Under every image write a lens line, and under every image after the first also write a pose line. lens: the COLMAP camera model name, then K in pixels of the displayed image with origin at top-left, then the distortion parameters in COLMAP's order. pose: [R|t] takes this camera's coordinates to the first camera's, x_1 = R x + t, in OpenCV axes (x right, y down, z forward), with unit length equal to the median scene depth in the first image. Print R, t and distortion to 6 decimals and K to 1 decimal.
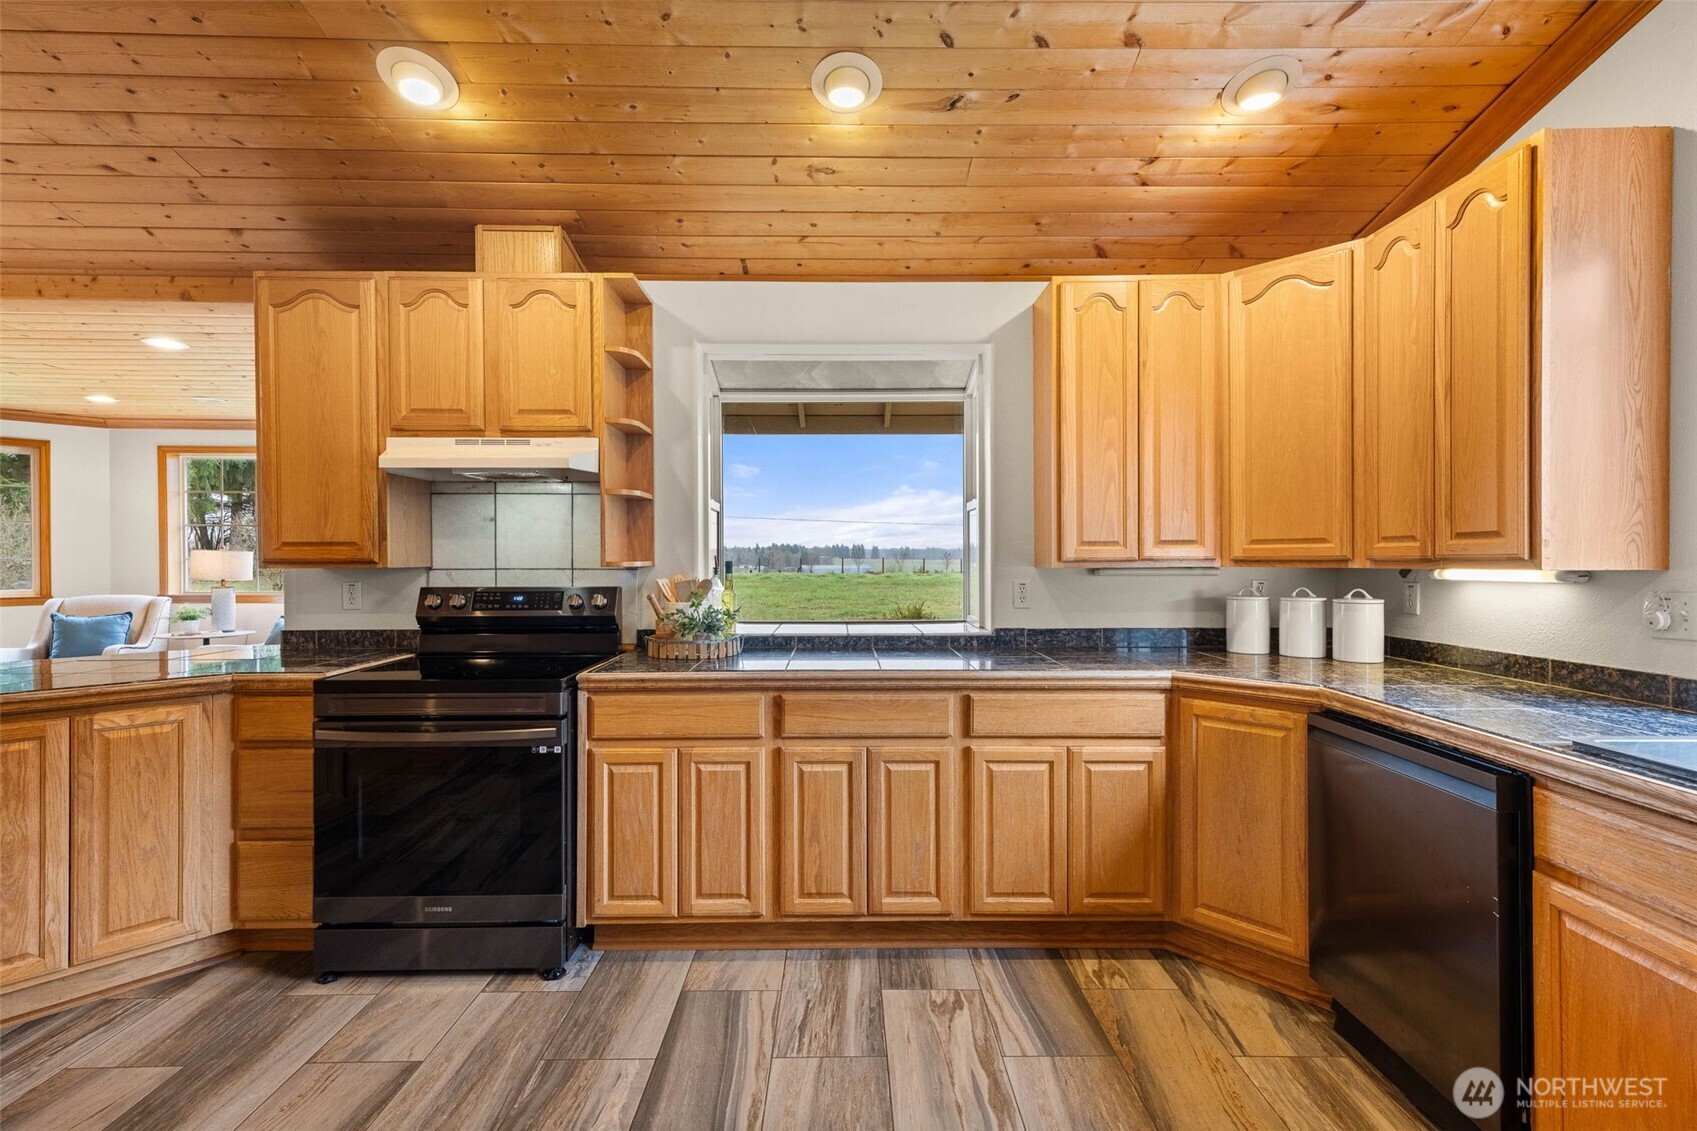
lens RADIAL K [[751.8, 0, 838.5], [0, 751.8, 565.3], [0, 0, 1]] dist [0.011715, 0.001356]
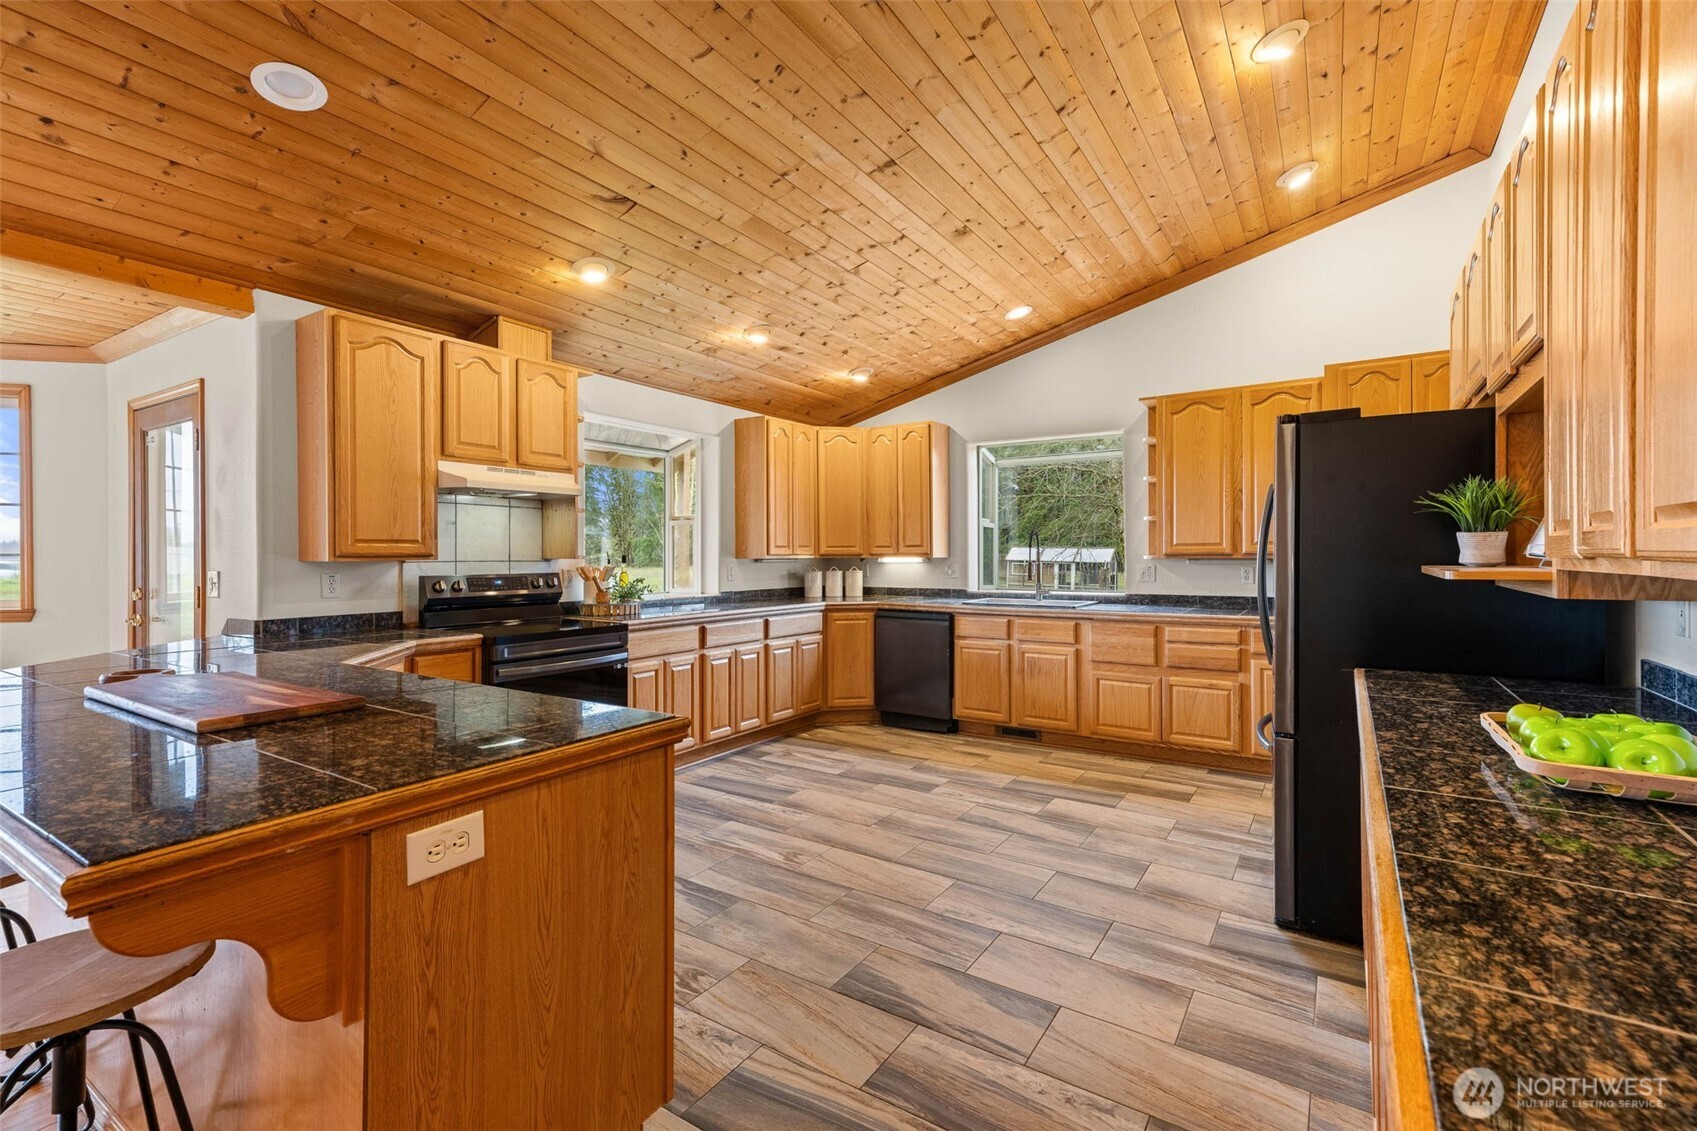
lens RADIAL K [[751.8, 0, 848.7], [0, 751.8, 555.4], [0, 0, 1]] dist [0.011715, 0.001356]
pose [[0.557427, -0.000670, 0.830226, -1.297730], [0.007911, 0.999959, -0.004504, 0.006522], [-0.830188, 0.009079, 0.557409, -0.320357]]
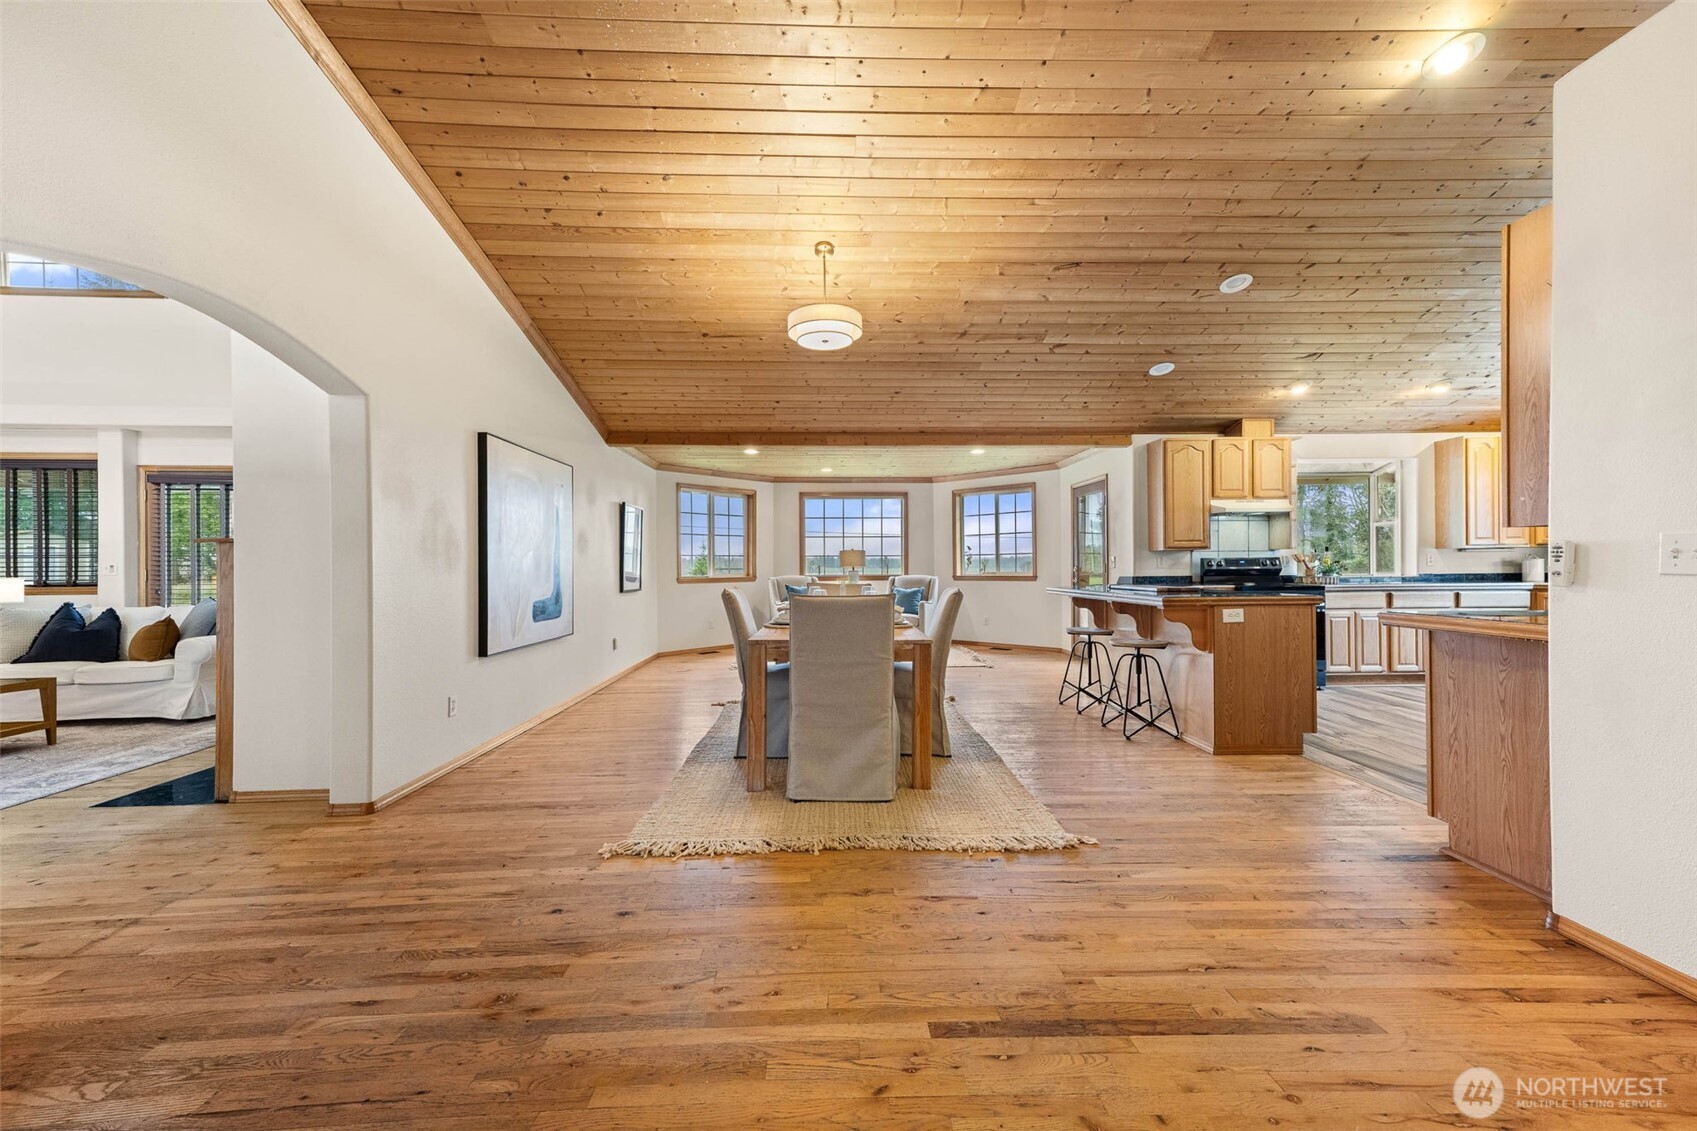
lens RADIAL K [[671.4, 0, 842.6], [0, 671.4, 568.7], [0, 0, 1]] dist [0.019945, -0.000025]
pose [[0.999774, -0.007798, 0.019766, -1.941861], [0.007908, 0.999954, -0.005499, 0.073236], [-0.019722, 0.005655, 0.999790, -1.333431]]
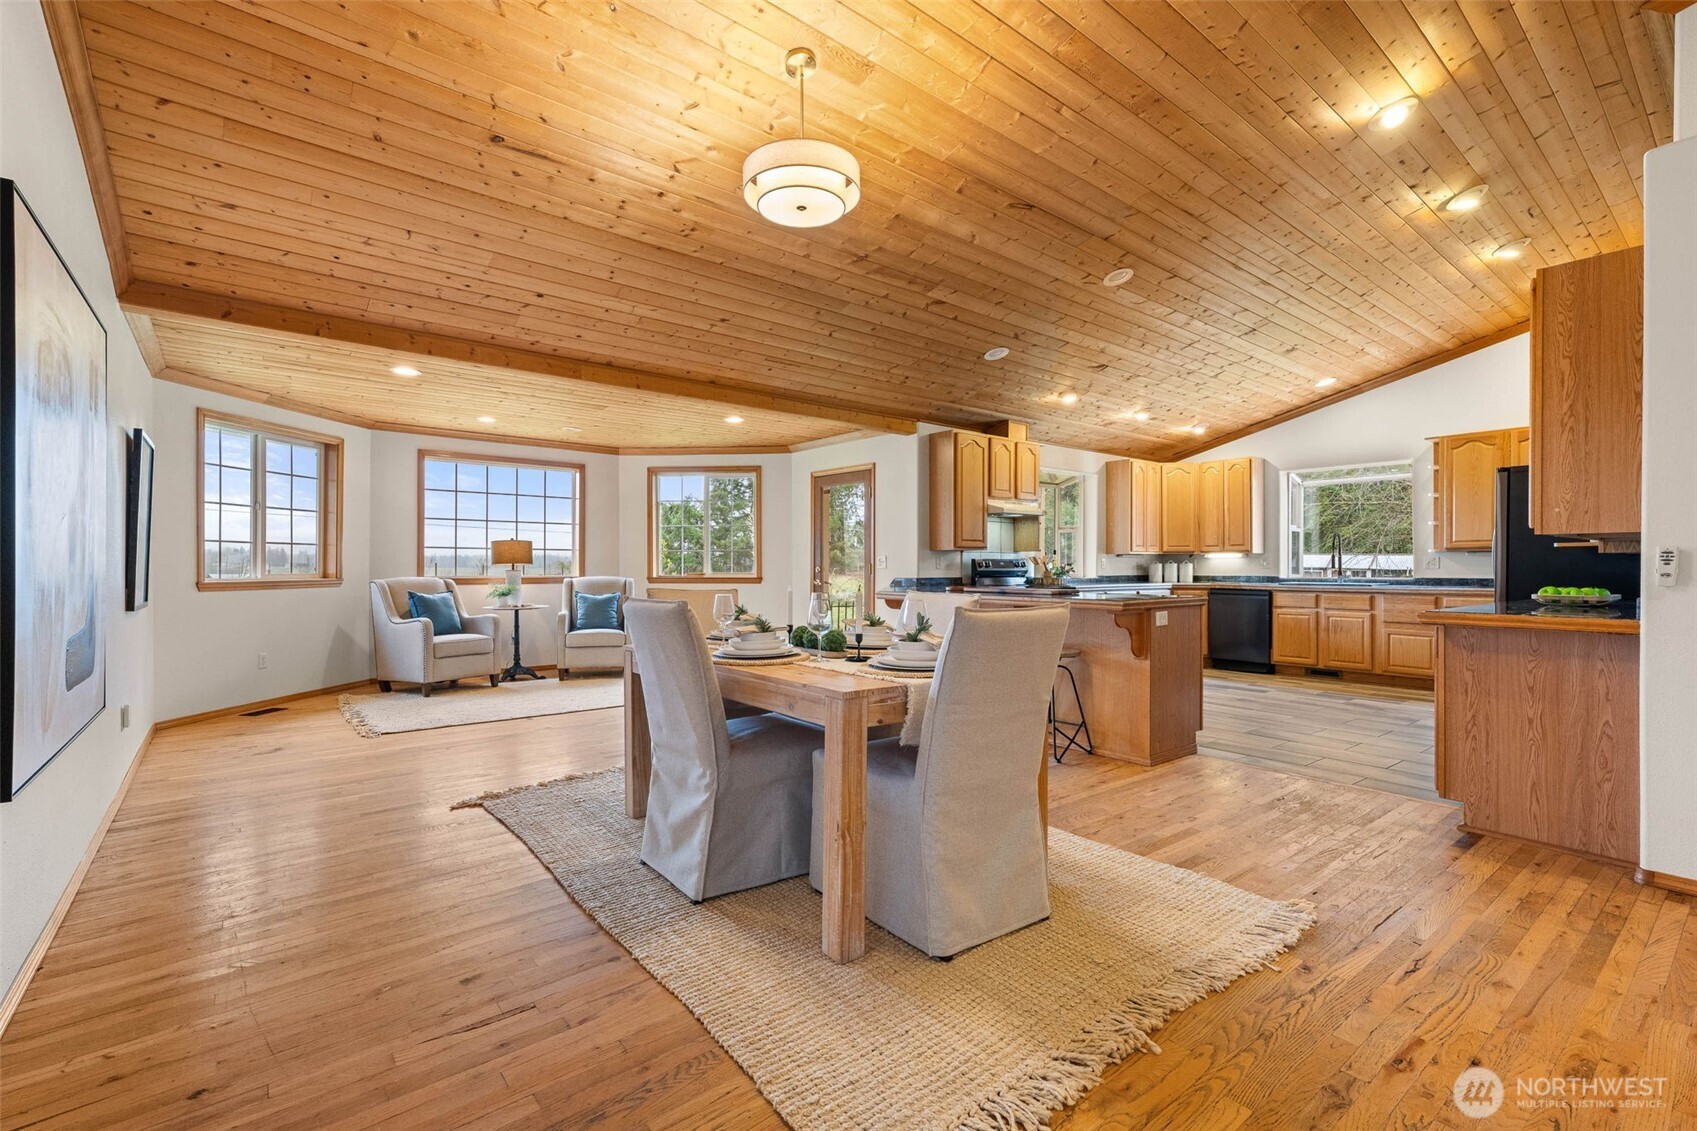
lens RADIAL K [[751.8, 0, 846.5], [0, 751.8, 567.7], [0, 0, 1]] dist [0.011715, 0.001356]
pose [[0.786693, 0.000128, 0.617345, -2.558955], [0.003268, 0.999985, -0.004372, 0.072277], [-0.617336, 0.005457, 0.786681, -0.709772]]
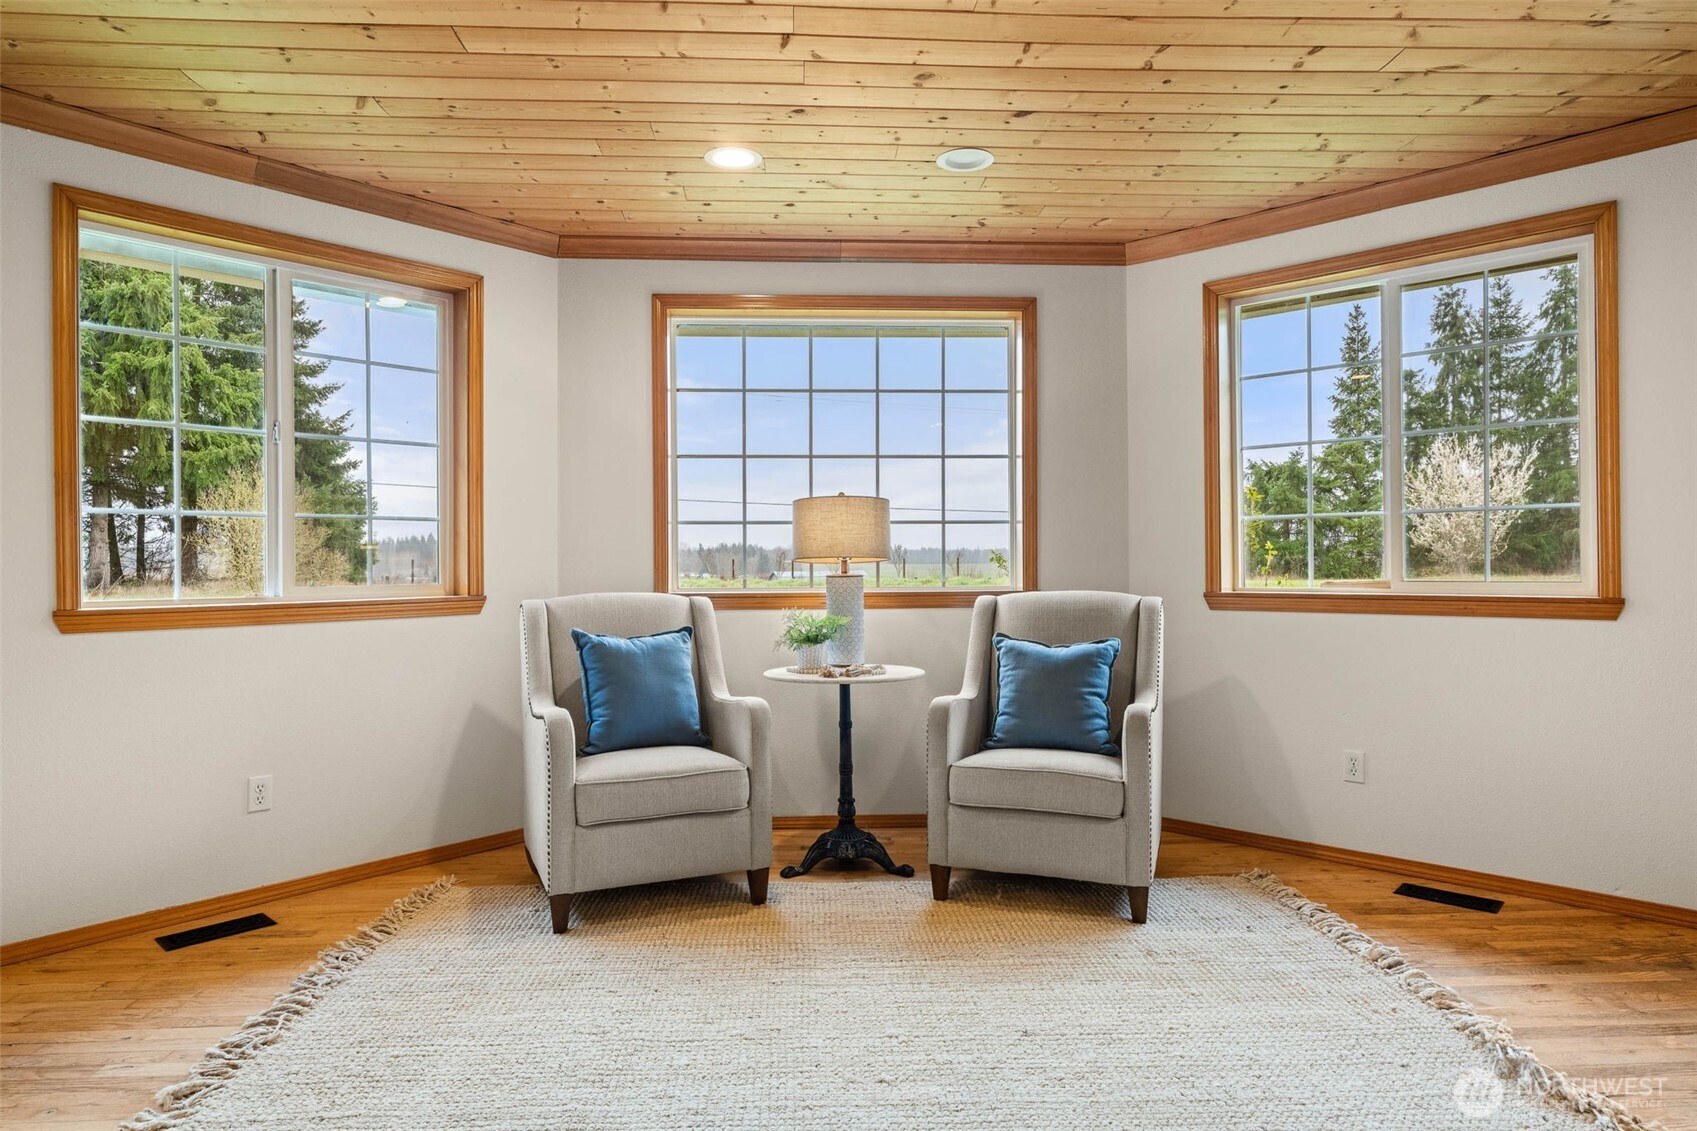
lens RADIAL K [[1012.4, 0, 842.9], [0, 1012.4, 569.4], [0, 0, 1]] dist [0.020621, 0.000668]
pose [[0.999134, -0.007038, 0.041015, -1.876133], [0.007161, 0.999970, -0.002850, 0.060985], [-0.040994, 0.003141, 0.999154, 0.783625]]
